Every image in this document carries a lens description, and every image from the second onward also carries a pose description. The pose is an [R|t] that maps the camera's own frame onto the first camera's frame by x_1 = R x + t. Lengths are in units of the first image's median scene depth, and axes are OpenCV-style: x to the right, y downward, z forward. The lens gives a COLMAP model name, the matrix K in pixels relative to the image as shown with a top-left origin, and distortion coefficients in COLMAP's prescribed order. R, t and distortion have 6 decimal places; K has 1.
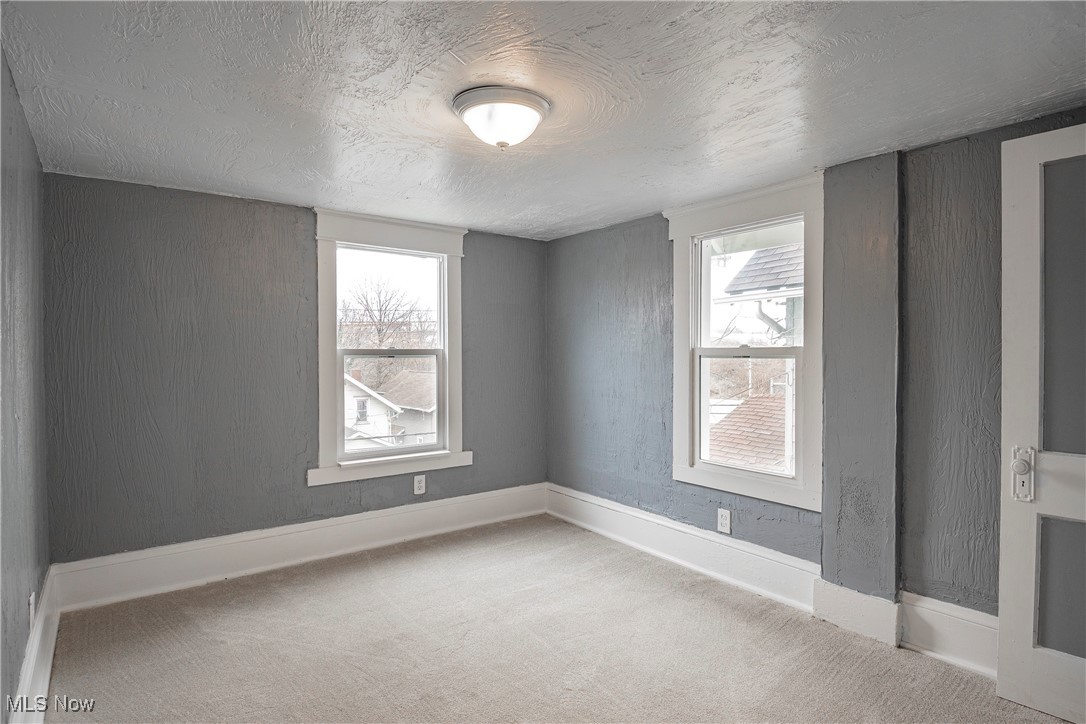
lens RADIAL K [[568.2, 0, 542.3], [0, 568.2, 356.3], [0, 0, 1]] dist [0.020454, -0.029420]
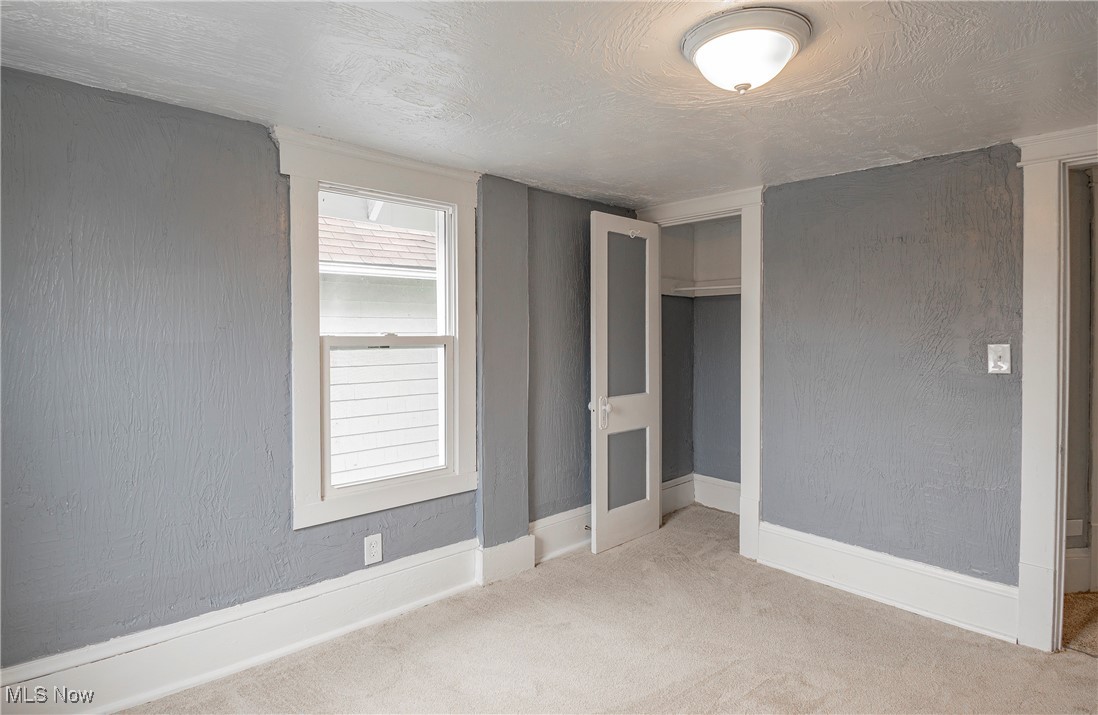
lens RADIAL K [[567.6, 0, 553.8], [0, 567.6, 342.1], [0, 0, 1]] dist [-0.031231, -0.000990]
pose [[-0.103898, -0.006669, 0.994566, -0.541897], [0.010870, 0.999910, 0.007840, -0.010773], [-0.994529, 0.011626, -0.103816, 0.883458]]
